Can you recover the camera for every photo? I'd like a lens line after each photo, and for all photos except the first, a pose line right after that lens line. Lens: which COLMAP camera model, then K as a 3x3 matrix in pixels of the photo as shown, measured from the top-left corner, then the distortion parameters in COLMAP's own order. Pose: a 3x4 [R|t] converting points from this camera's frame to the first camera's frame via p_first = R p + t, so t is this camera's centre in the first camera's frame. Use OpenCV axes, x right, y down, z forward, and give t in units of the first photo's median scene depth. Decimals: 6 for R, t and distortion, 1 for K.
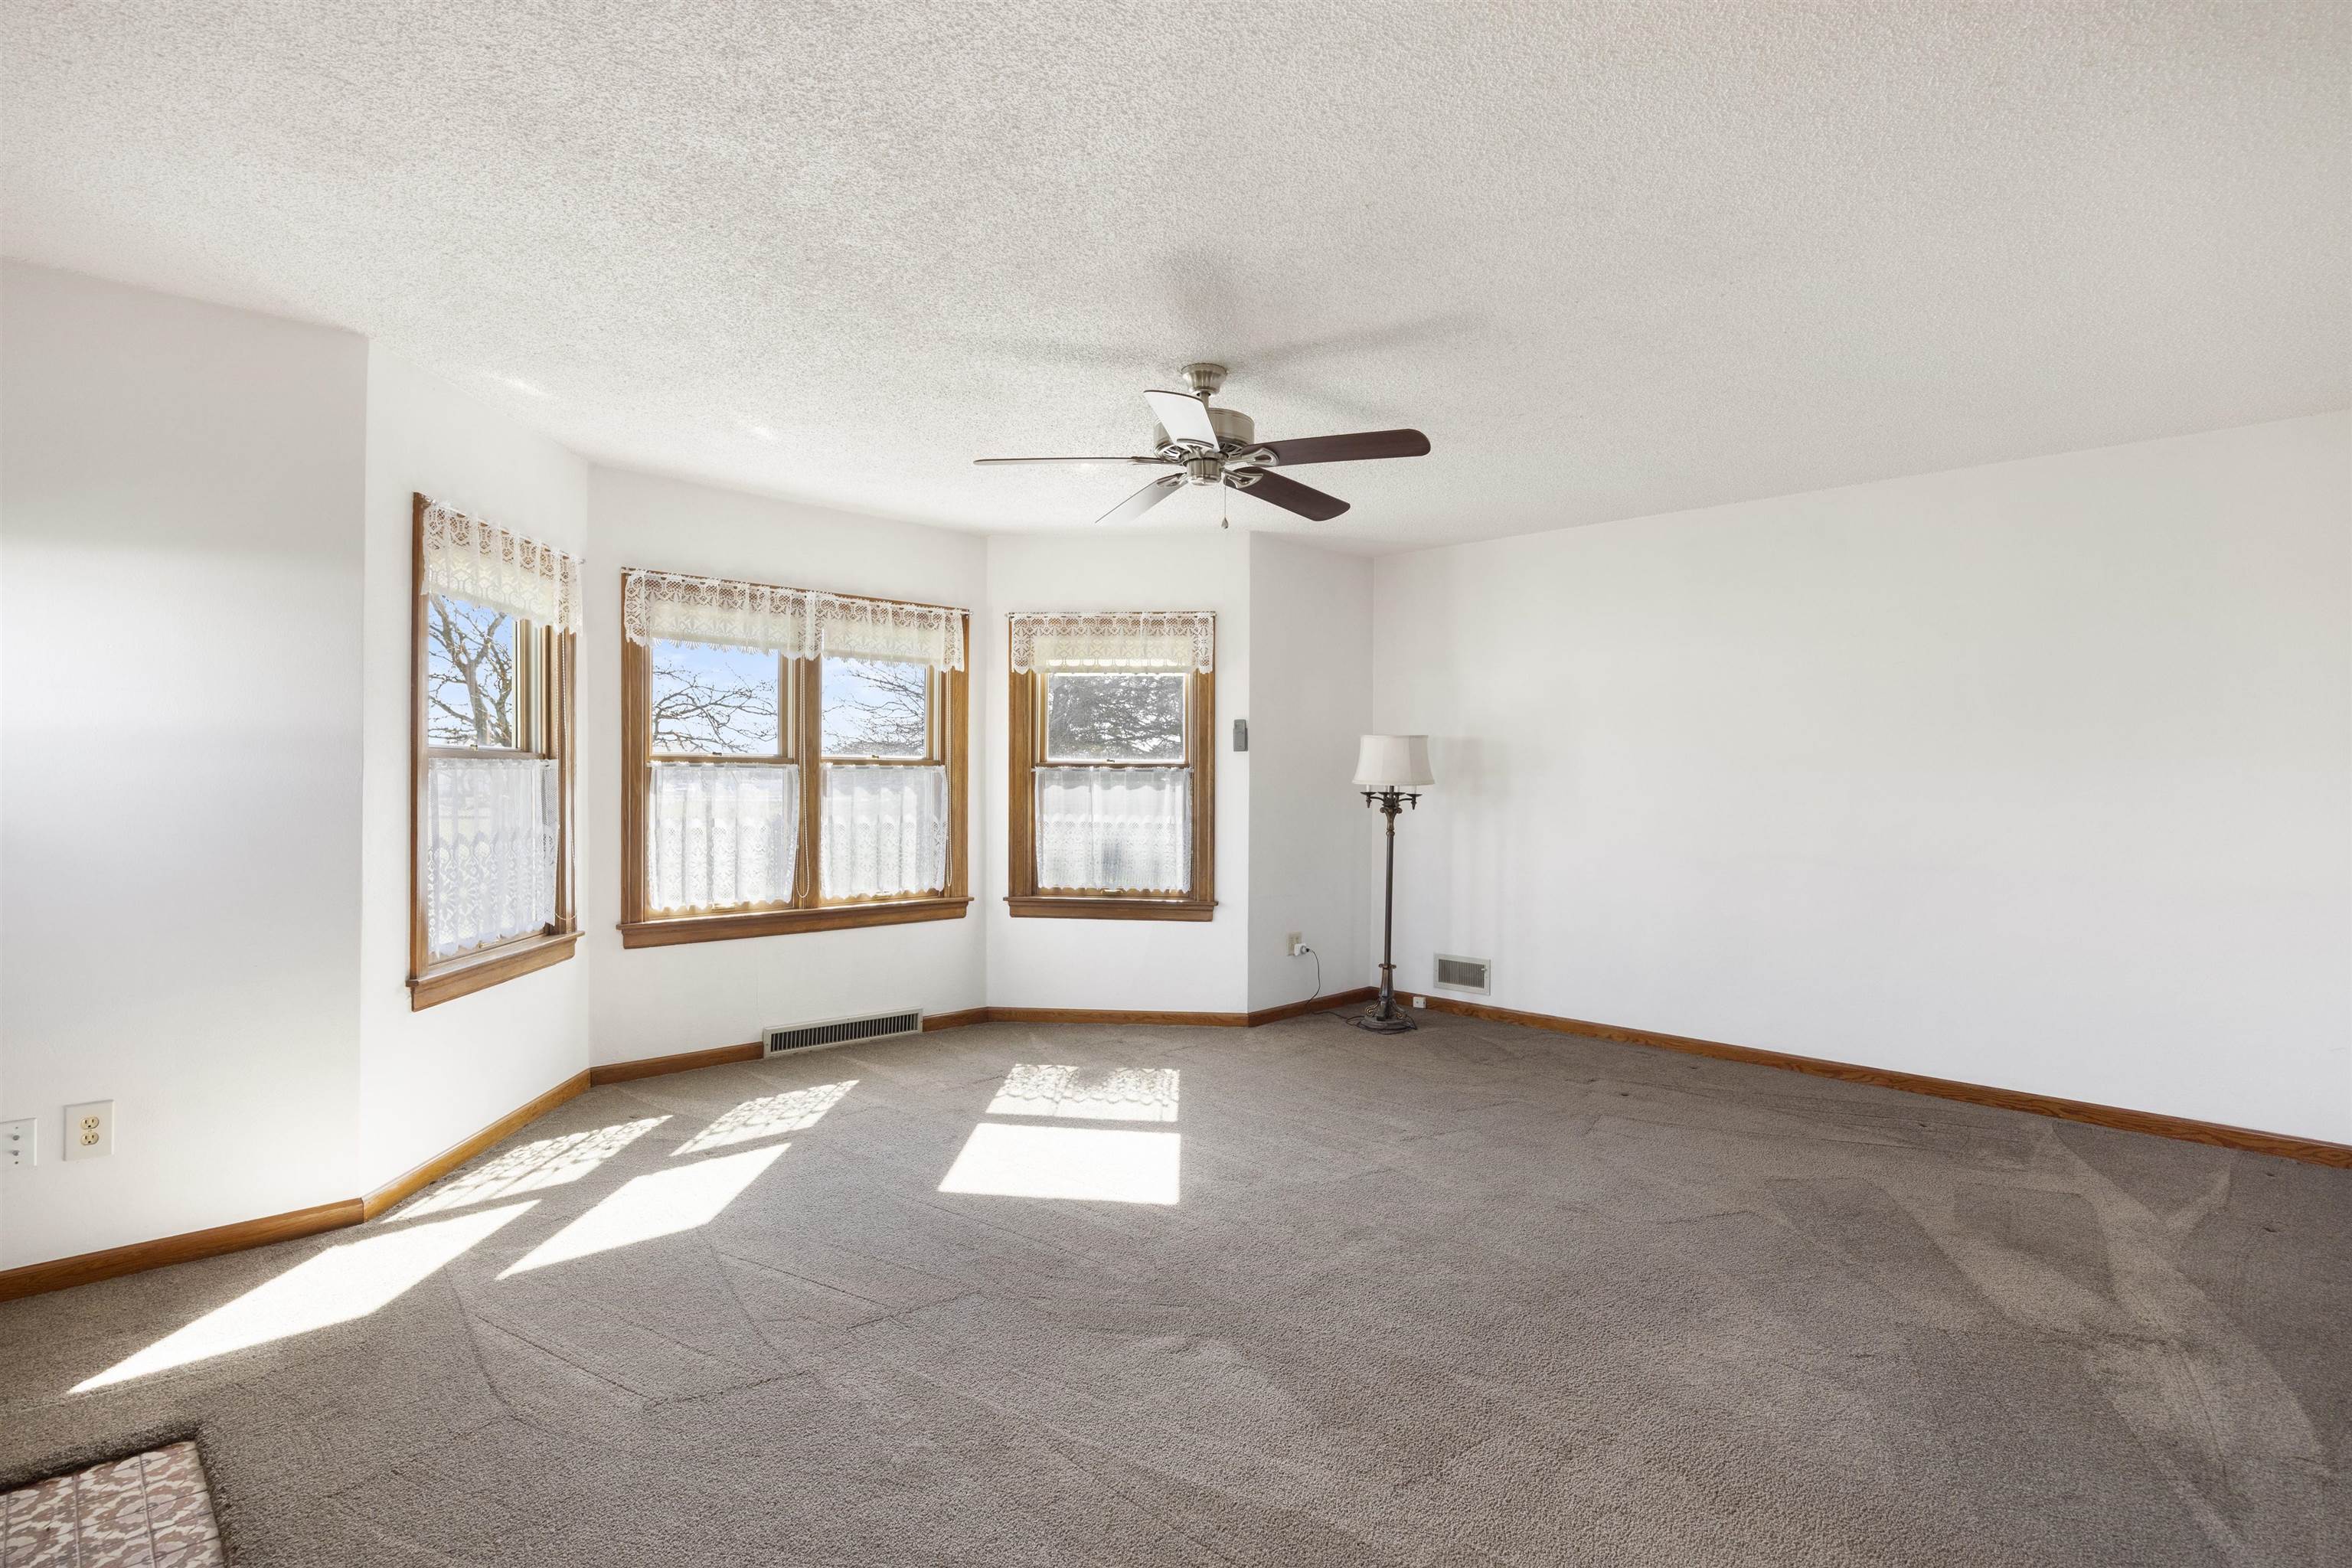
lens RADIAL K [[1219.9, 0, 1165.0], [0, 1219.9, 782.8], [0, 0, 1]] dist [-0.001764, -0.000150]
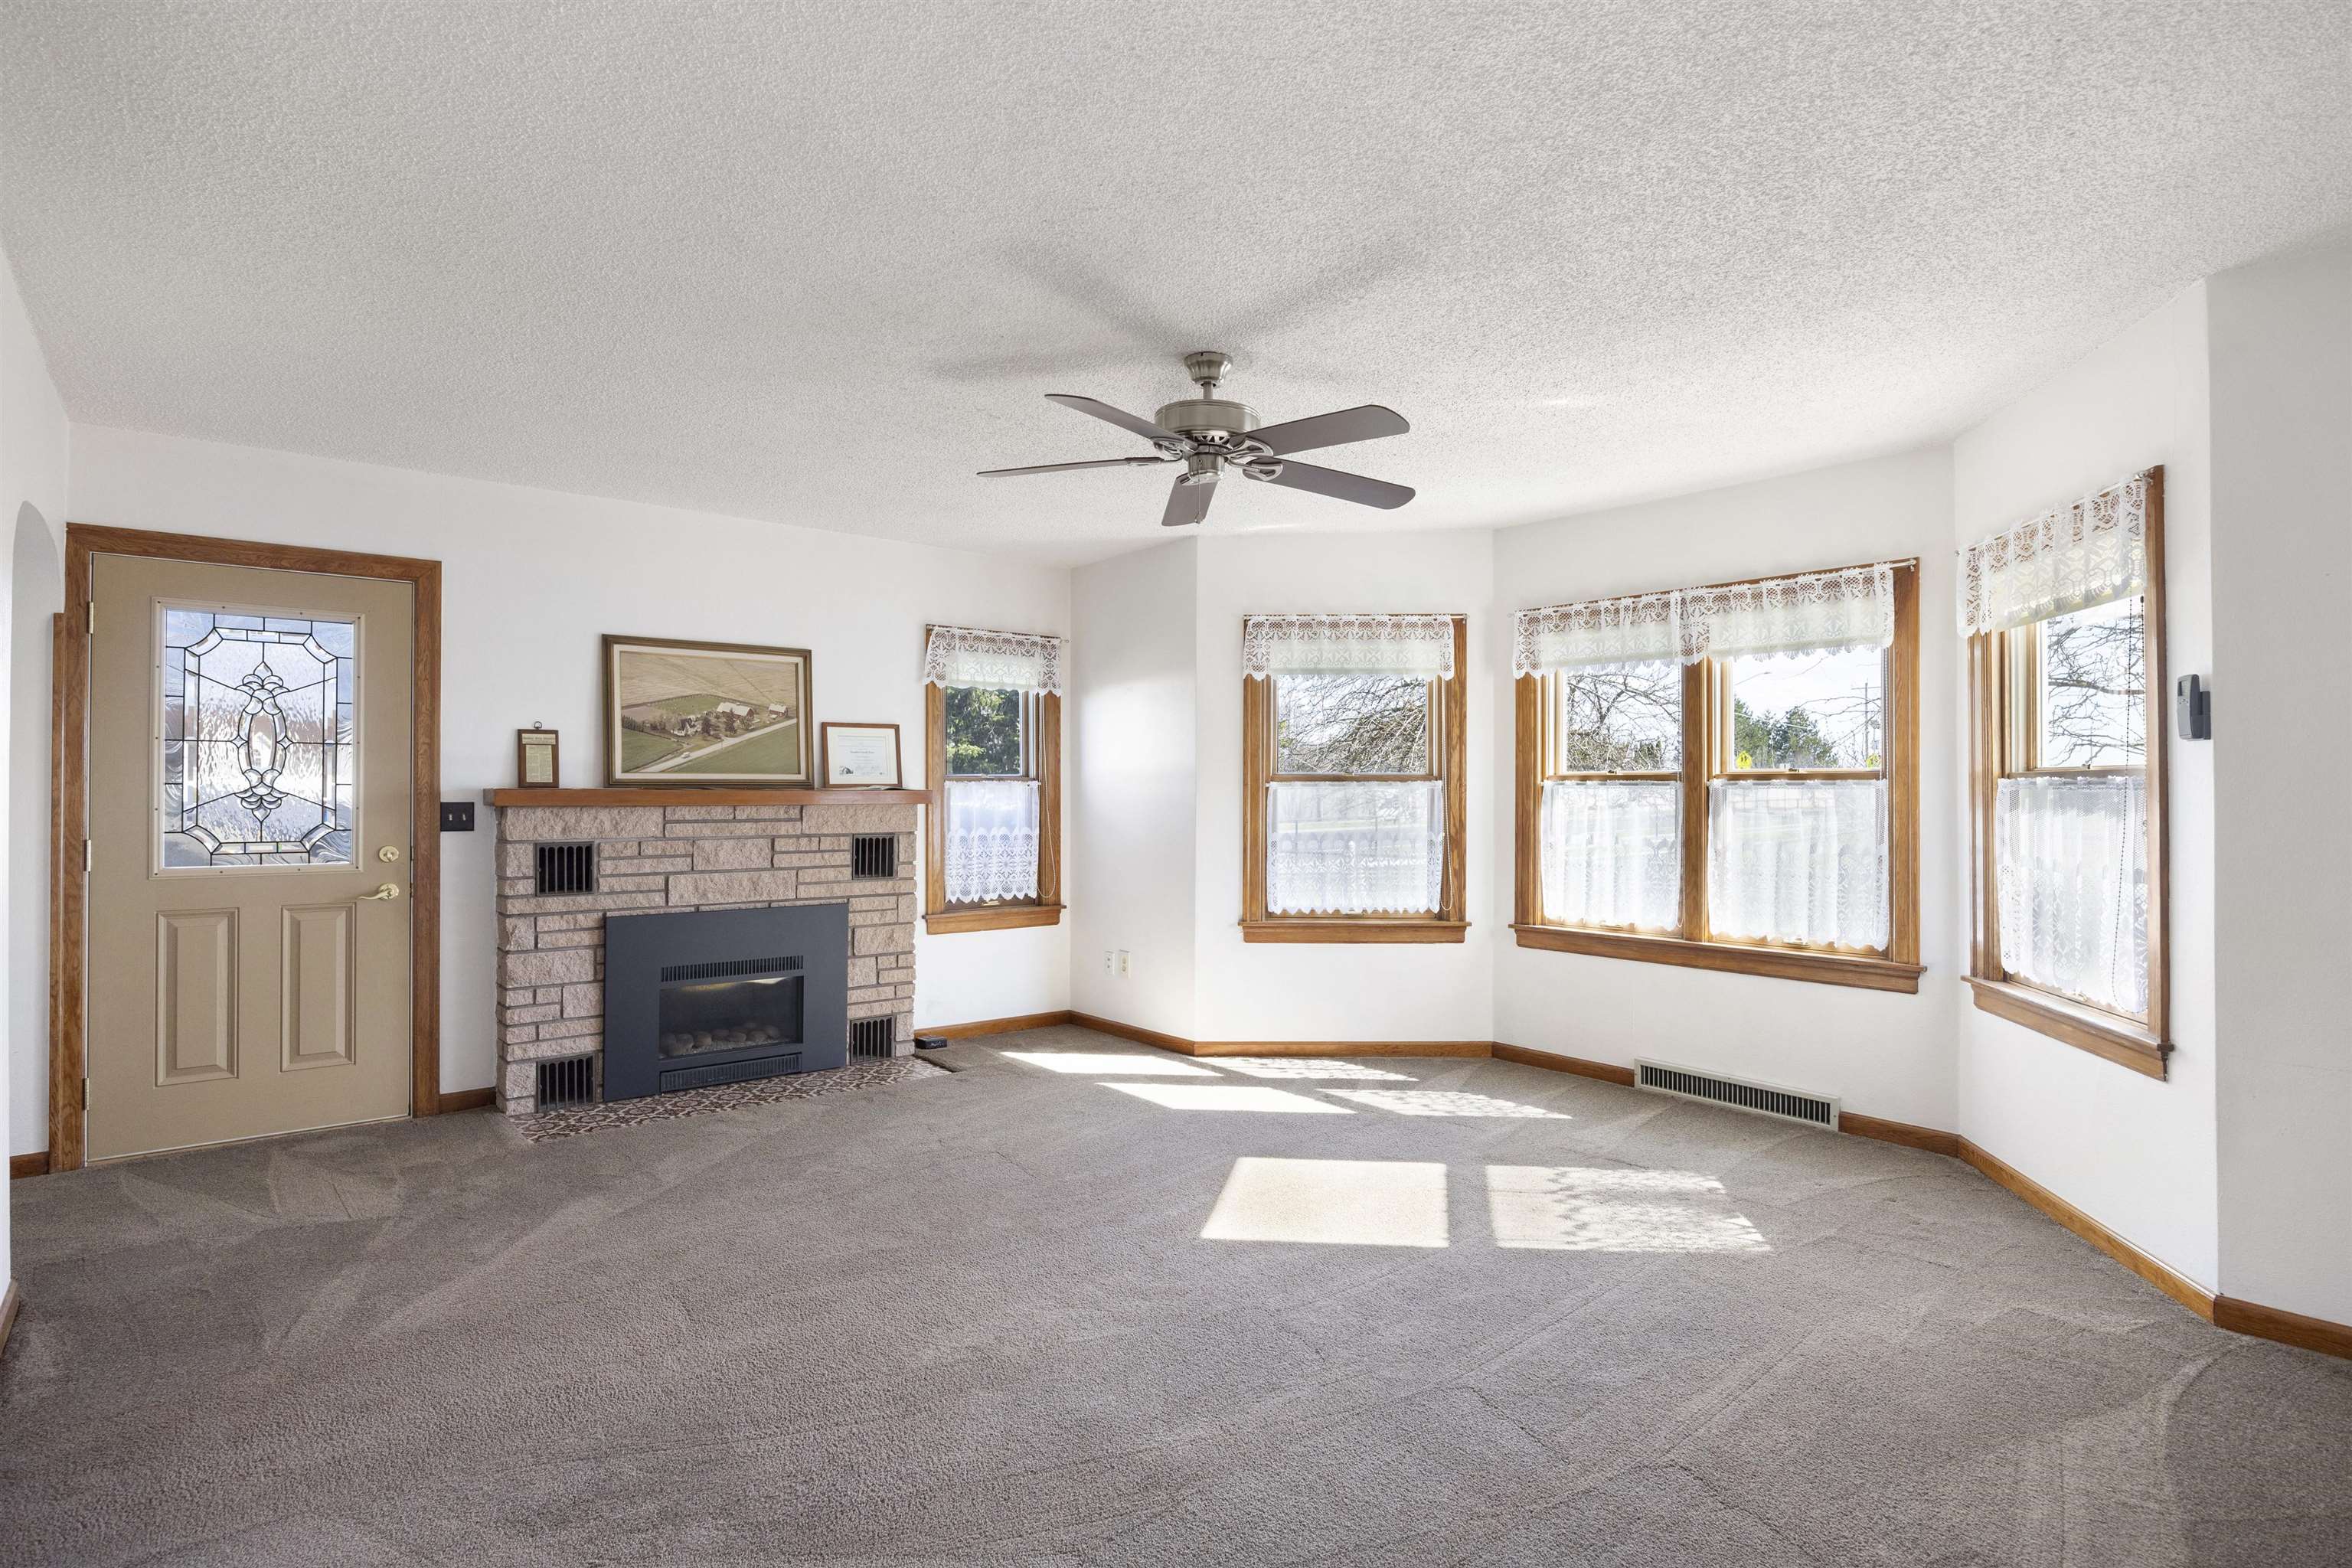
lens RADIAL K [[1219.9, 0, 1163.7], [0, 1219.9, 785.4], [0, 0, 1]] dist [-0.001764, -0.000150]
pose [[-0.116610, -0.010919, -0.993118, 0.718851], [-0.009432, 0.999907, -0.009886, 0.000999], [0.993133, 0.008215, -0.116702, 0.798154]]
